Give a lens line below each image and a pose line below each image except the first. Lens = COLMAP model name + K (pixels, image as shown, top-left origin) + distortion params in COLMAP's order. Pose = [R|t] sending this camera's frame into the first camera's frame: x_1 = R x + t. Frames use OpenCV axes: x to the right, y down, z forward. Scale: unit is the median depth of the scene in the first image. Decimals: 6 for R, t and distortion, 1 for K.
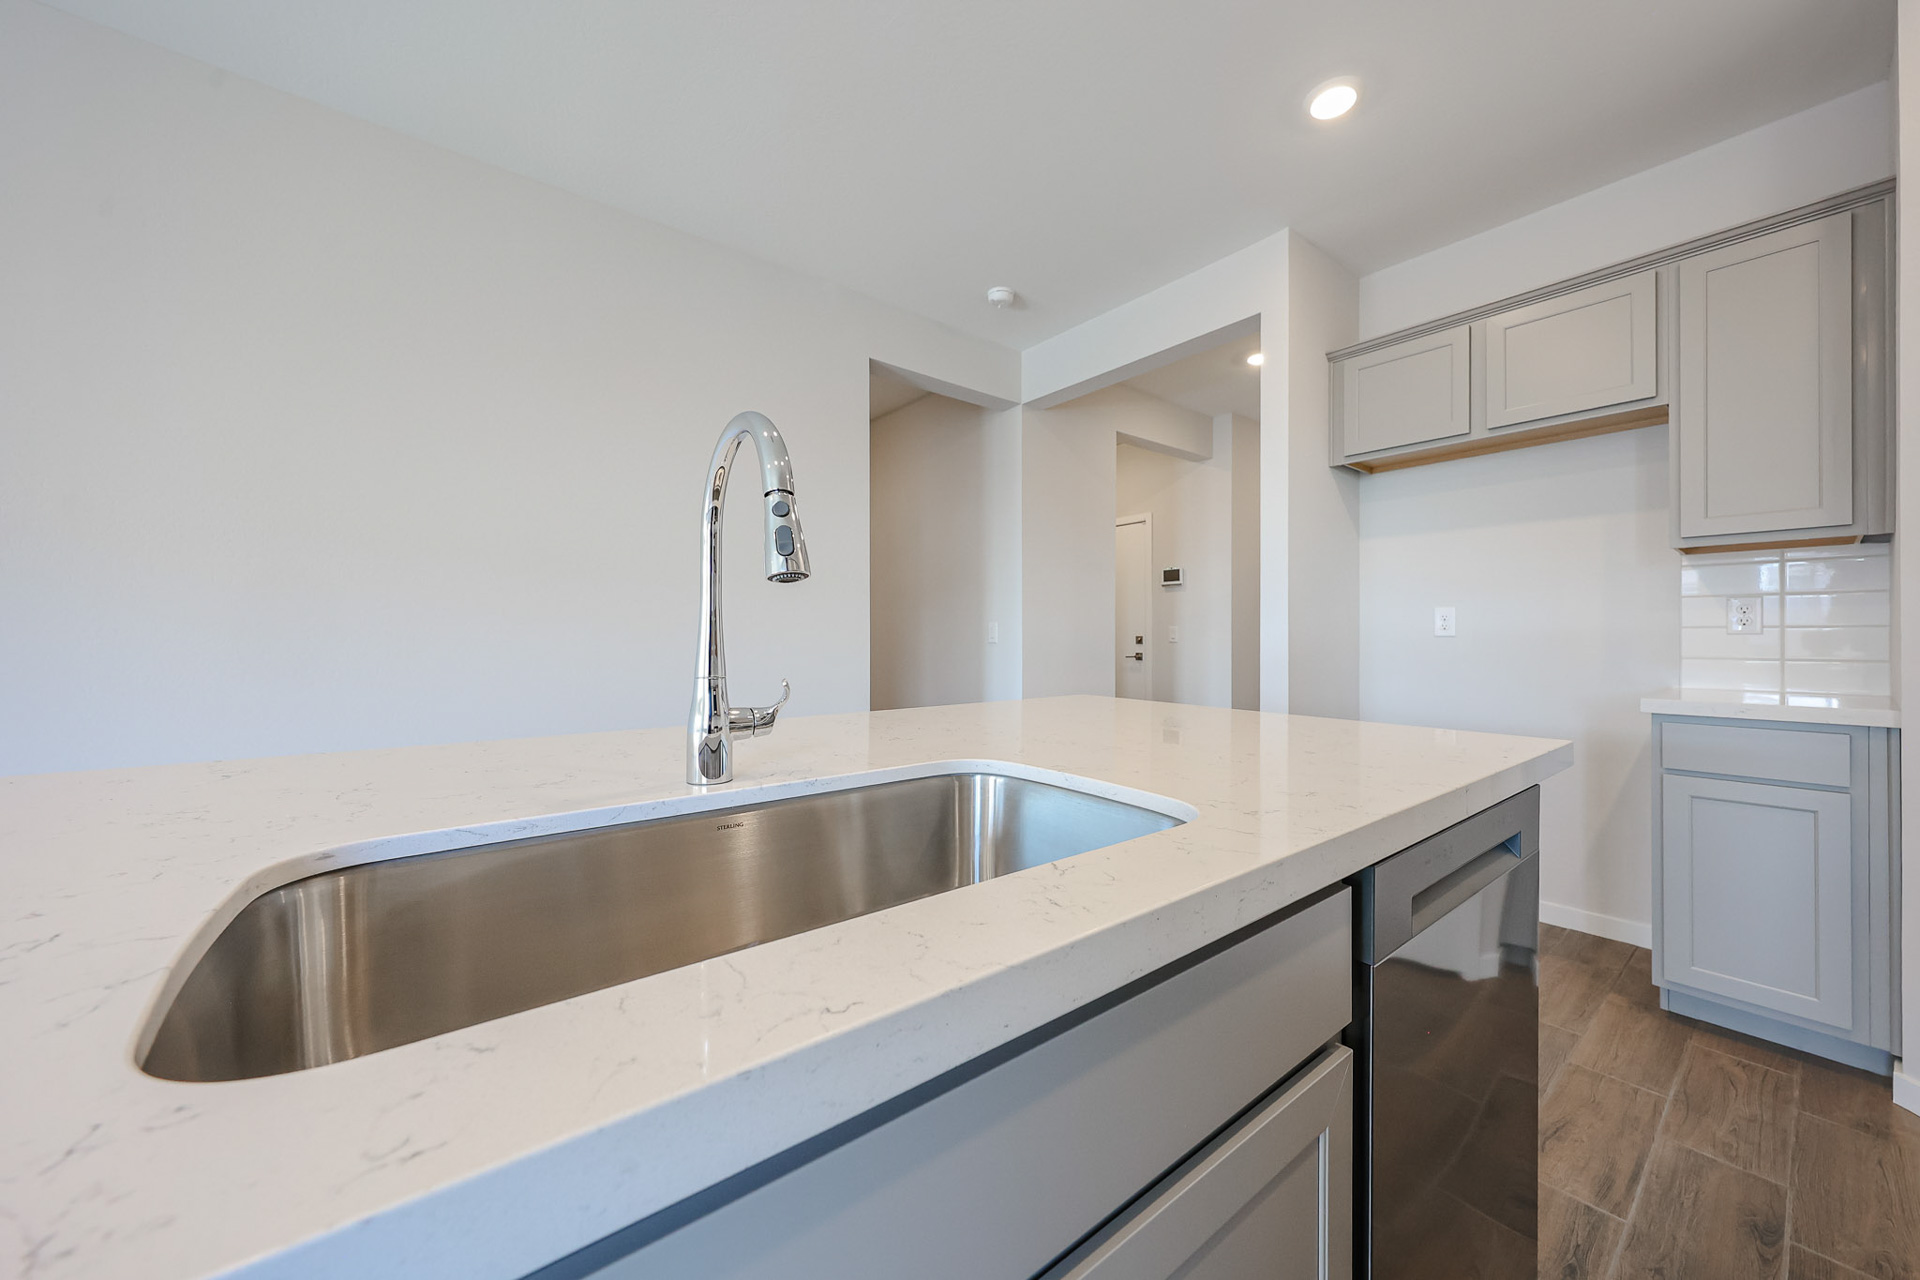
lens RADIAL K [[696.6, 0, 965.5], [0, 696.6, 631.9], [0, 0, 1]] dist [0.002133, 0.000113]
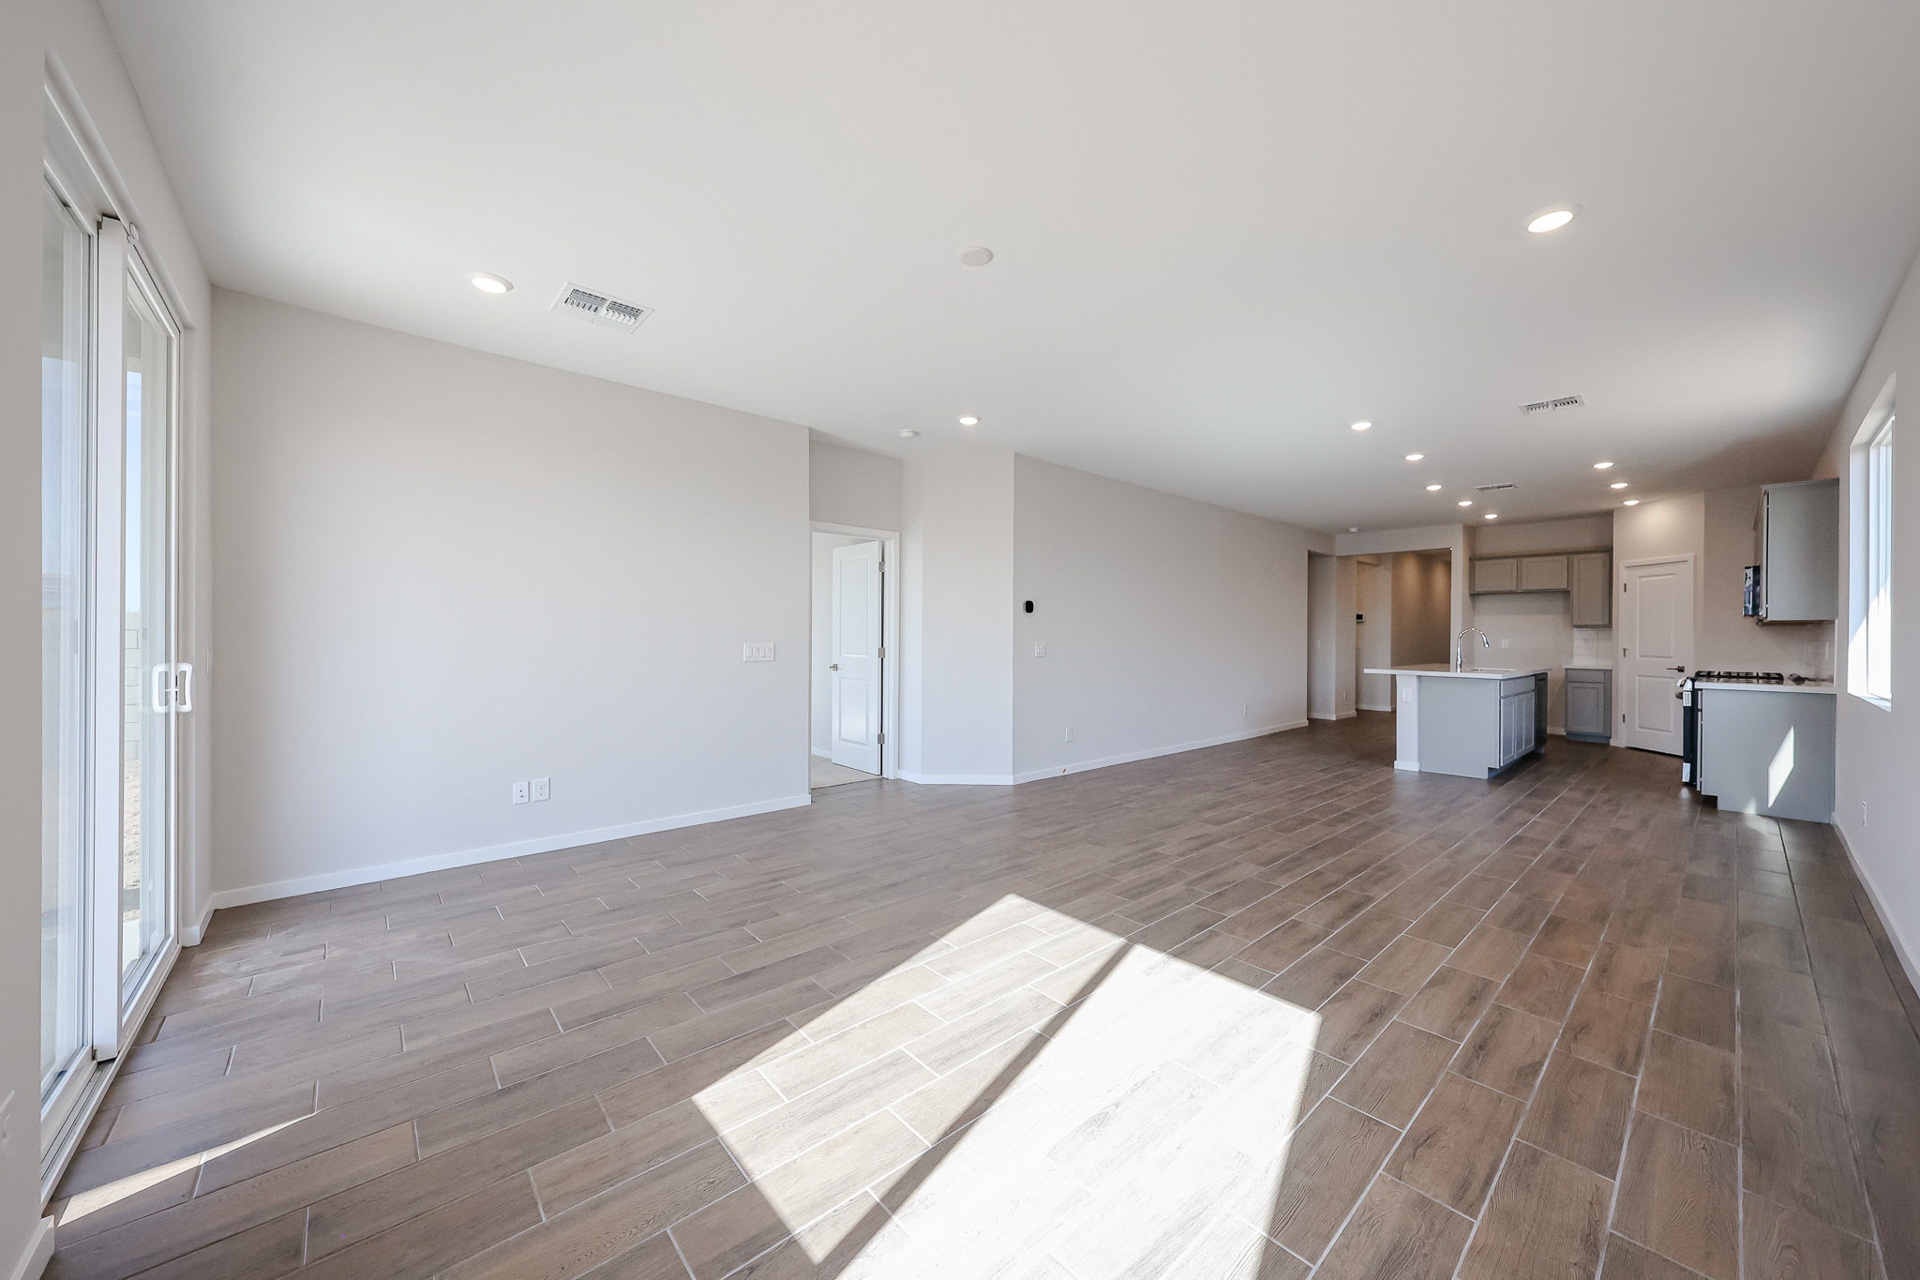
lens RADIAL K [[695.8, 0, 962.8], [0, 695.8, 638.5], [0, 0, 1]] dist [0.000635, -0.000155]
pose [[0.998692, 0.001989, 0.051096, -2.540759], [-0.002577, 0.999931, 0.011444, -0.090139], [-0.051069, -0.011560, 0.998628, -2.669891]]
